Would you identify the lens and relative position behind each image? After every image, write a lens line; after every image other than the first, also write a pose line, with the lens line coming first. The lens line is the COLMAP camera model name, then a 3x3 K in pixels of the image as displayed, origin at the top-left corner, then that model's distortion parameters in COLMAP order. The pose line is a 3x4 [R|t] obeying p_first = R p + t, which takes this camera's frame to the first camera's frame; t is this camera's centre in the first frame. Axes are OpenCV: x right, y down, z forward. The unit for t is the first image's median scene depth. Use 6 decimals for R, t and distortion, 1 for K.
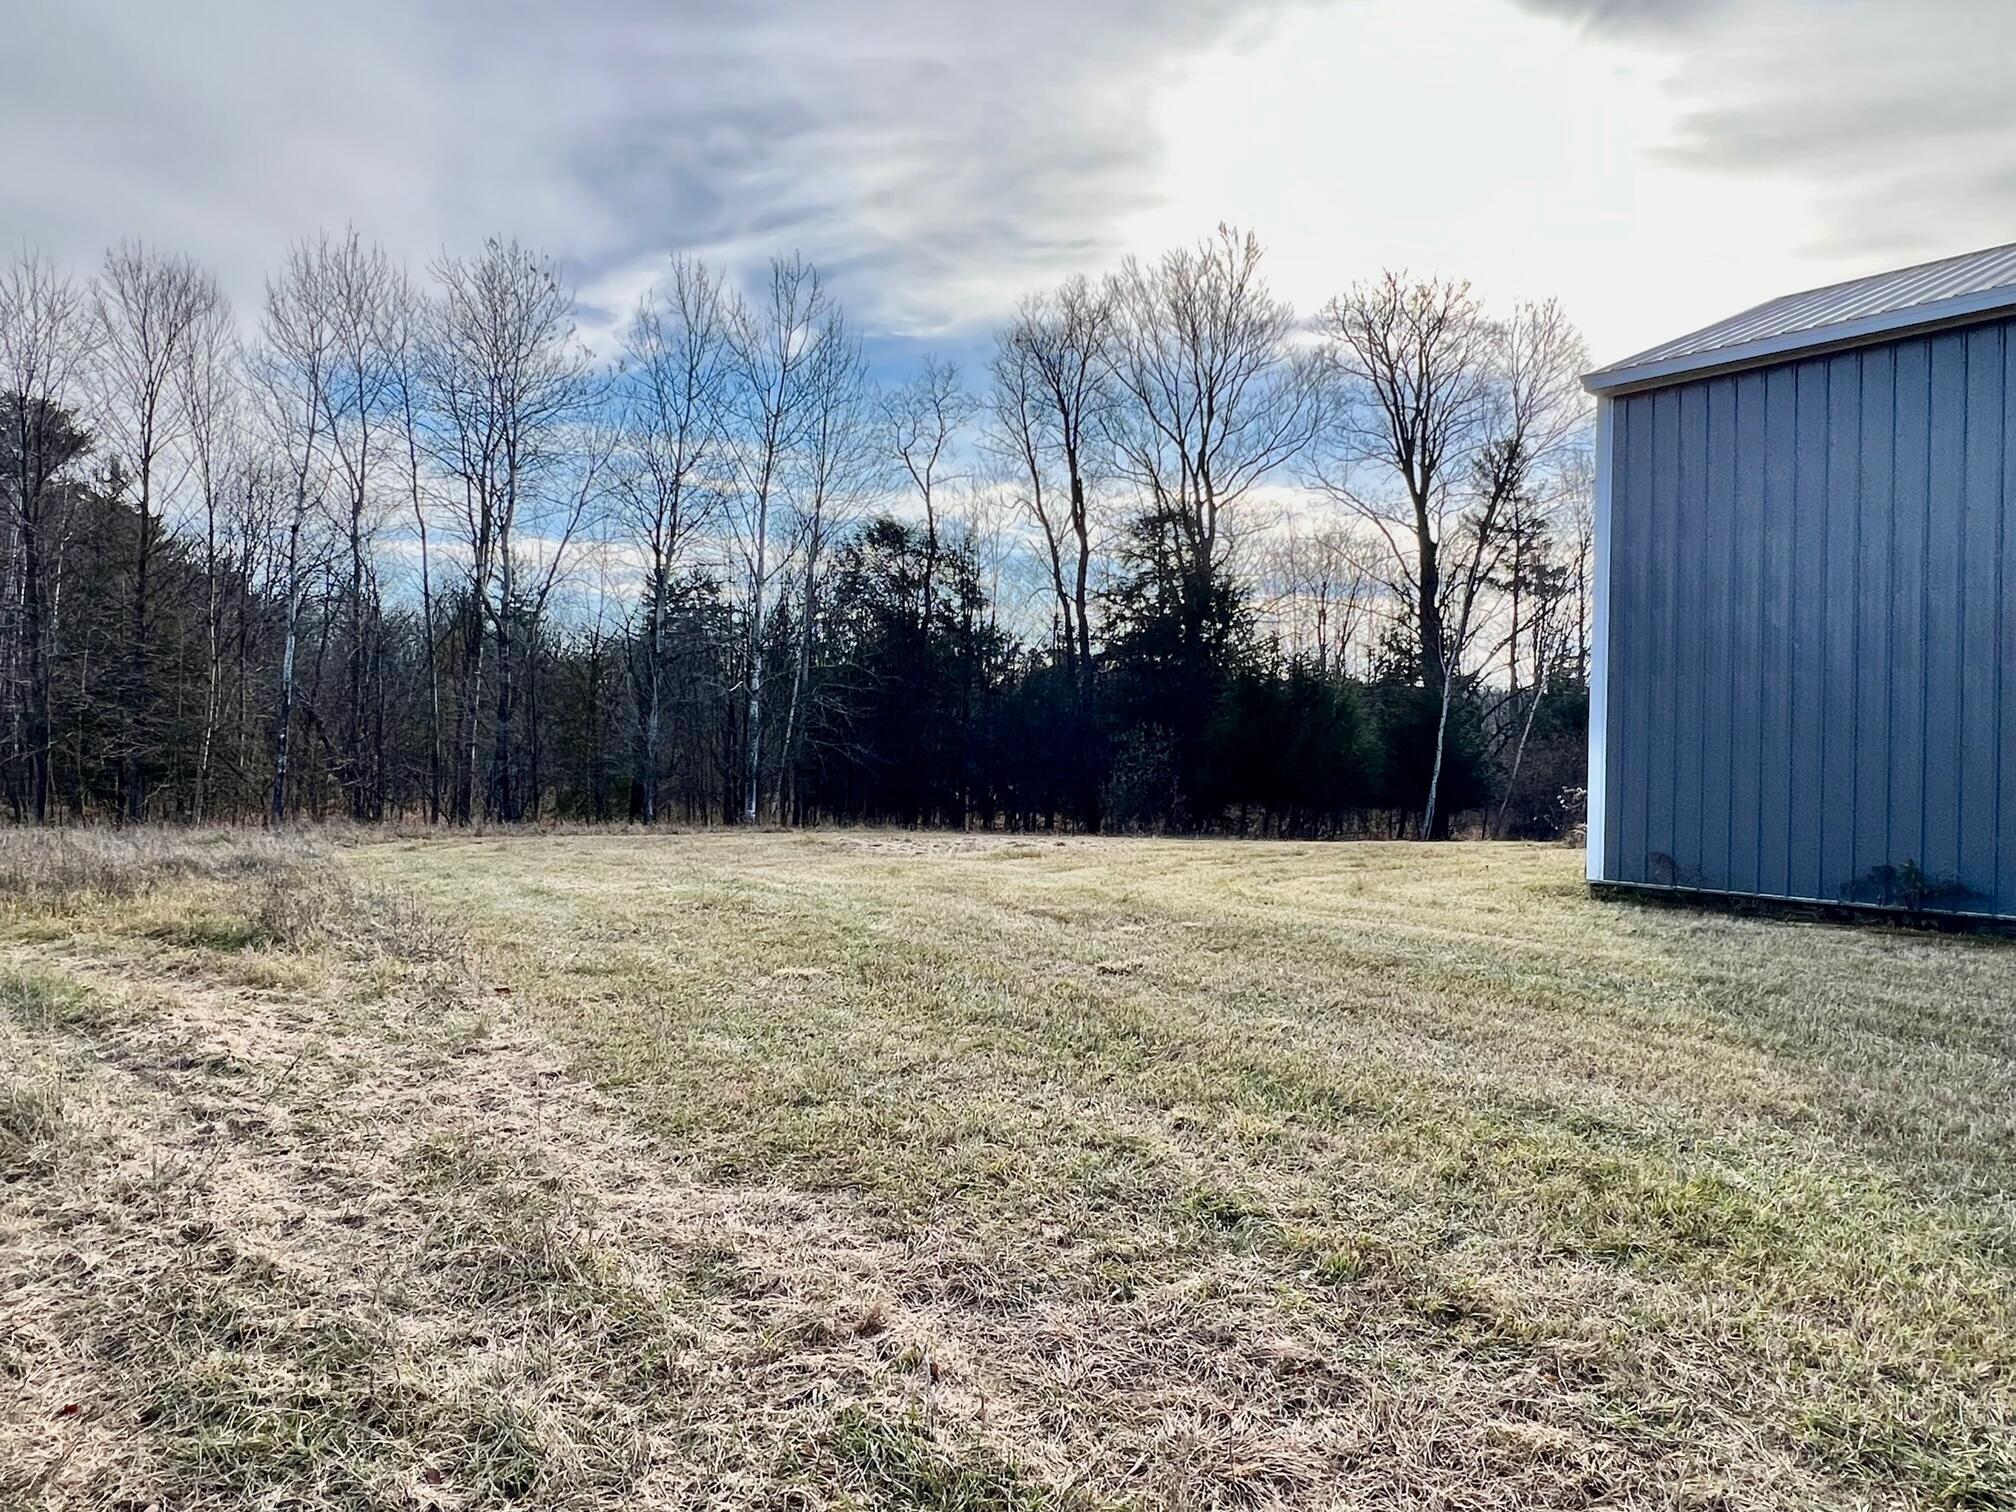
lens RADIAL K [[1235.7, 0, 1008.0], [0, 1235.7, 756.0], [0, 0, 1]] dist [0.000000, -0.000005]
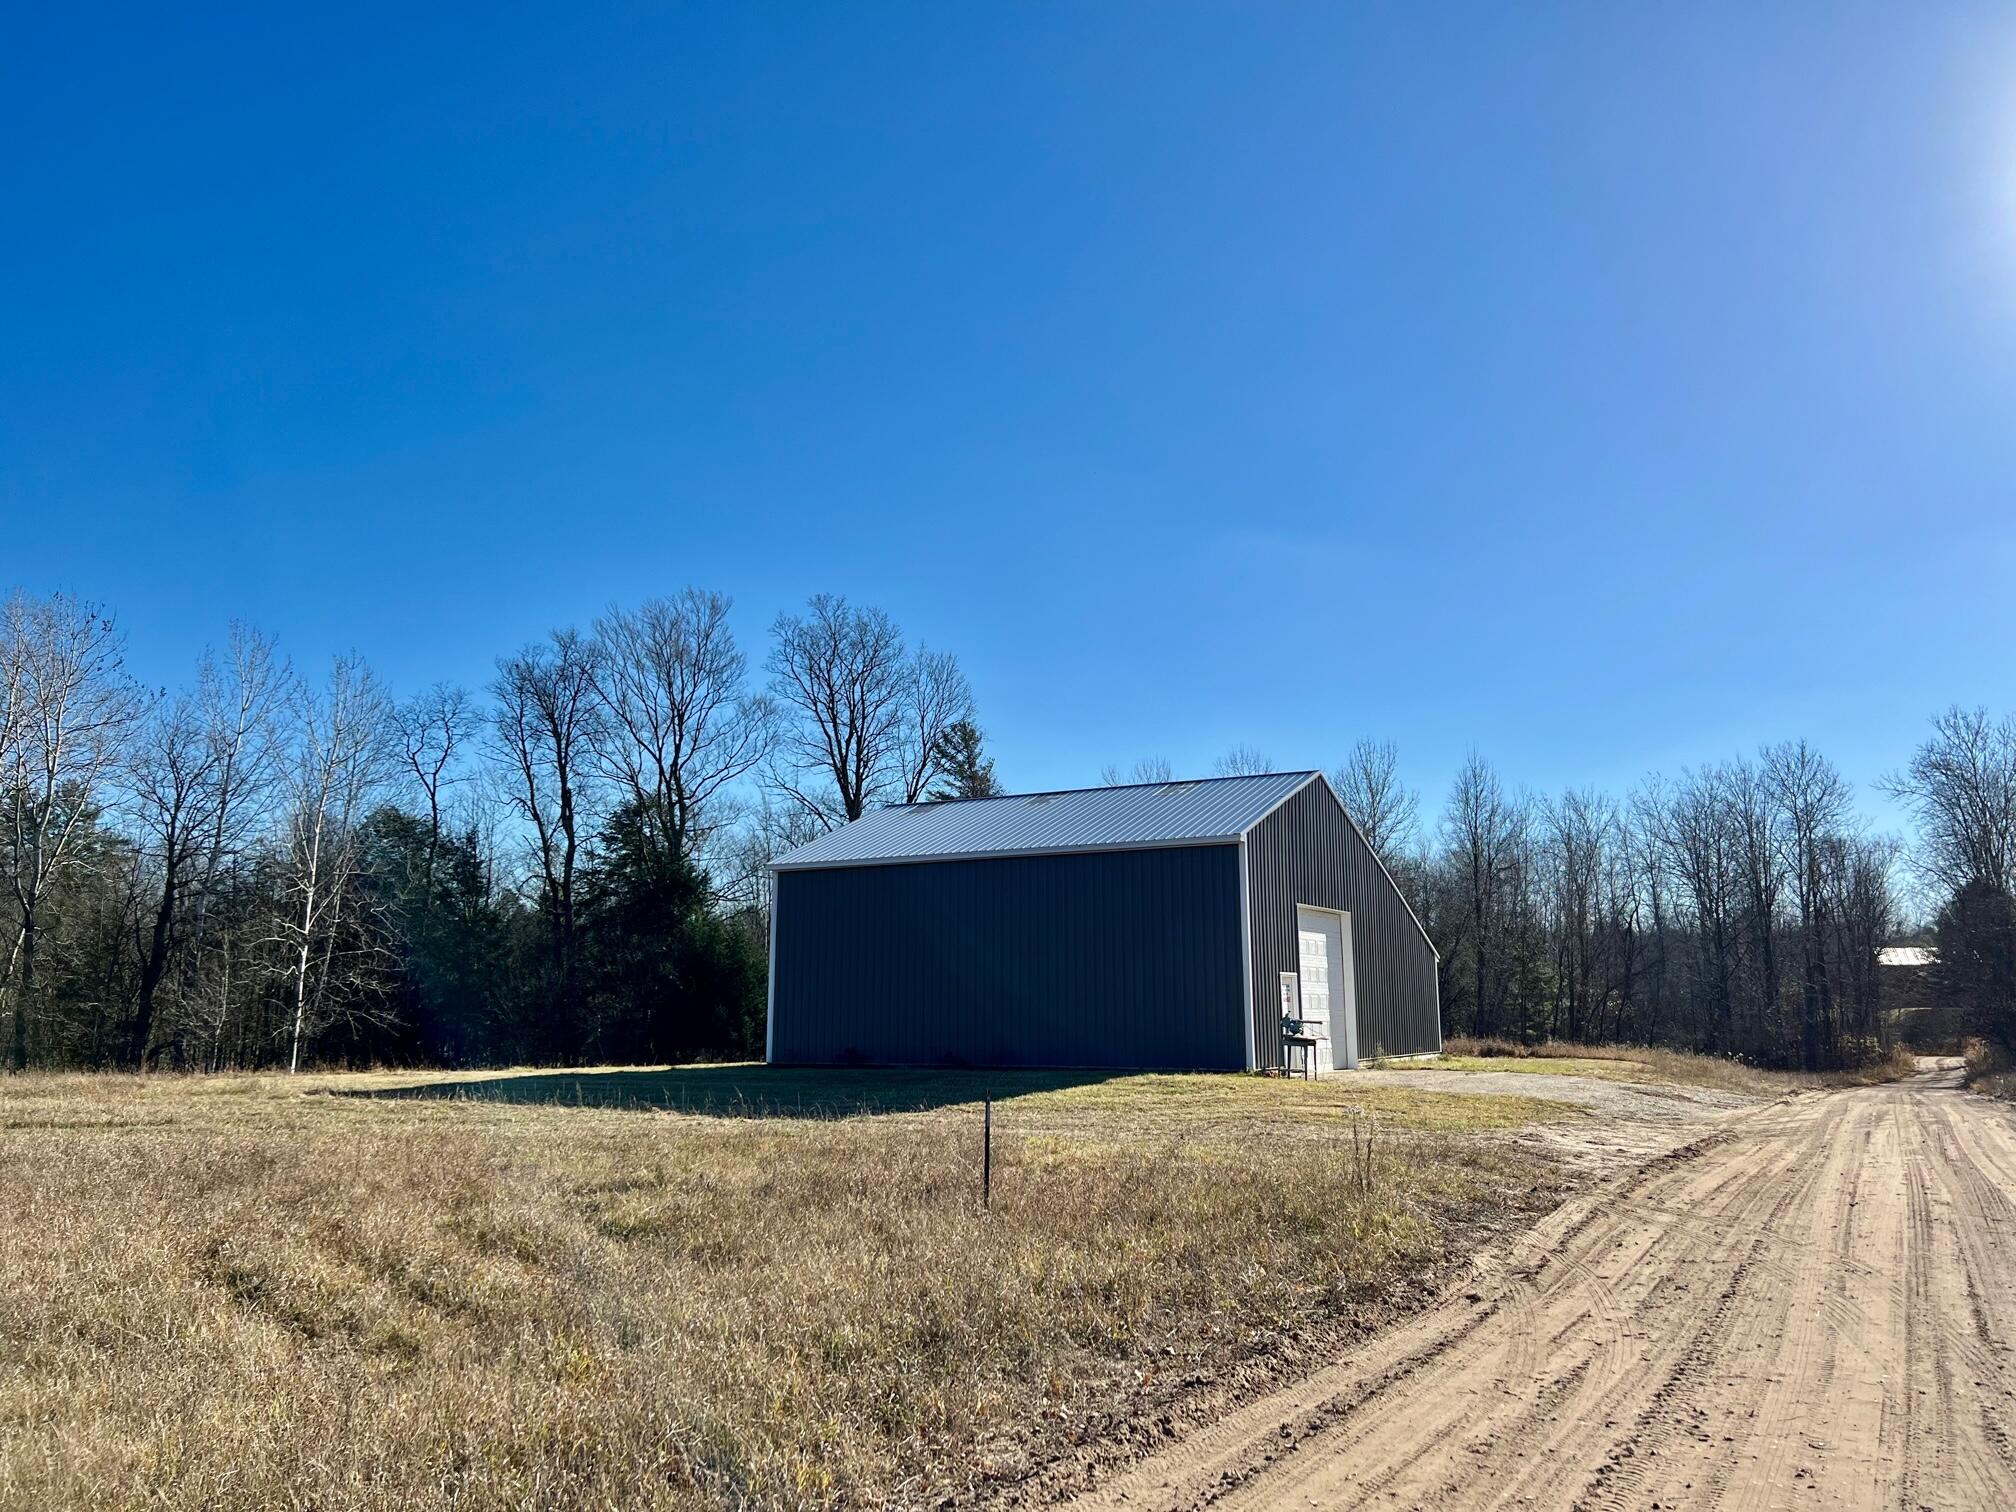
lens RADIAL K [[1489.6, 0, 1008.0], [0, 1489.6, 756.0], [0, 0, 1]] dist [0.069923, -0.108634]
pose [[0.942869, 0.034721, 0.331351, -0.023457], [0.019225, 0.987228, -0.158152, -0.010710], [-0.332610, 0.155487, 0.930158, -0.502333]]
